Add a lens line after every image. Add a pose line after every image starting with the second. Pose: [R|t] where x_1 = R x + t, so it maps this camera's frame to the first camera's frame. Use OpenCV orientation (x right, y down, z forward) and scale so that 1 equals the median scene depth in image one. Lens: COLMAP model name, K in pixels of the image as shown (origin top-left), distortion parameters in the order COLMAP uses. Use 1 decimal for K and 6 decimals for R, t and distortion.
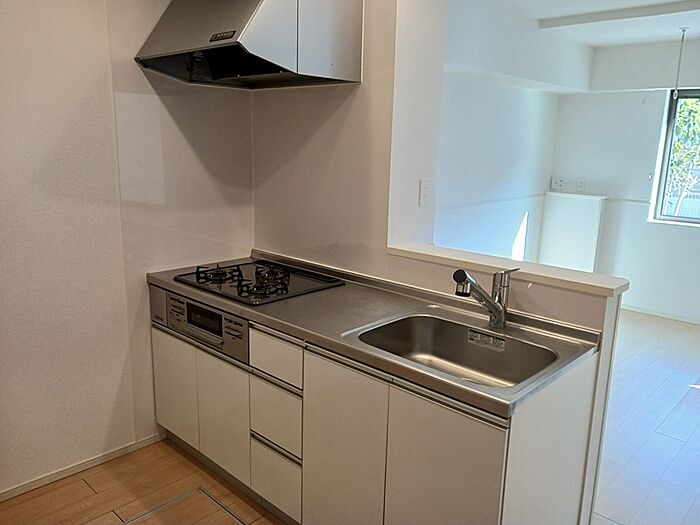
lens RADIAL K [[560.5, 0, 350.0], [0, 560.5, 262.5], [0, 0, 1]] dist [0.006825, -0.007603]
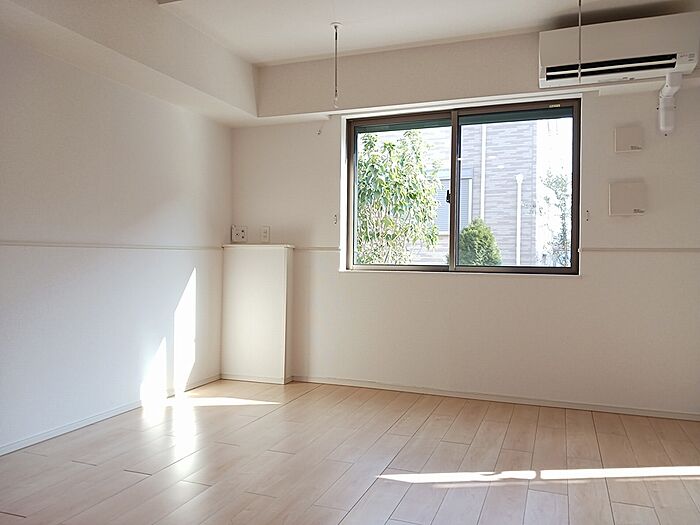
lens RADIAL K [[560.5, 0, 350.0], [0, 560.5, 262.5], [0, 0, 1]] dist [0.006825, -0.007603]
pose [[0.919196, -0.023174, 0.393117, 0.216951], [0.096408, 0.981132, -0.167587, 0.052469], [-0.381817, 0.191945, 0.904087, 0.240547]]
